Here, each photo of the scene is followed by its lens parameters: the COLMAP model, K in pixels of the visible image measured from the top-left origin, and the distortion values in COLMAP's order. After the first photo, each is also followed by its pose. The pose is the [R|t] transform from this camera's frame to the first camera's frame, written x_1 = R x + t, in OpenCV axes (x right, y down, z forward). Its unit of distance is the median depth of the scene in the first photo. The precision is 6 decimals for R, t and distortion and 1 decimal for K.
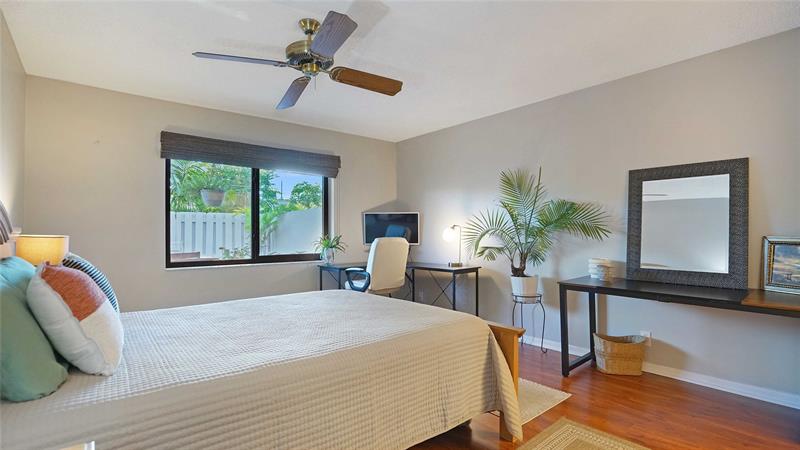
lens RADIAL K [[372.1, 0, 397.1], [0, 372.1, 229.2], [0, 0, 1]] dist [-0.062260, 0.026204]
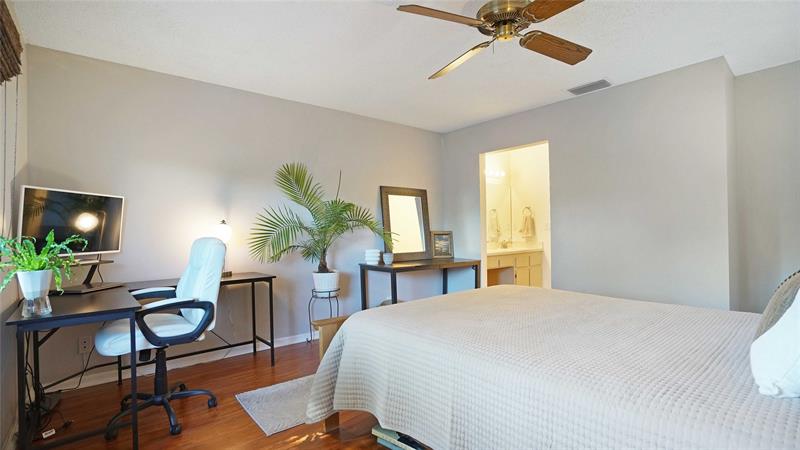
lens RADIAL K [[372.1, 0, 397.1], [0, 372.1, 229.2], [0, 0, 1]] dist [-0.062260, 0.026204]
pose [[-0.021451, 0.028340, 0.999368, -0.672554], [0.019969, 0.999411, -0.027912, 0.041957], [-0.999570, 0.019357, -0.022005, 0.821813]]
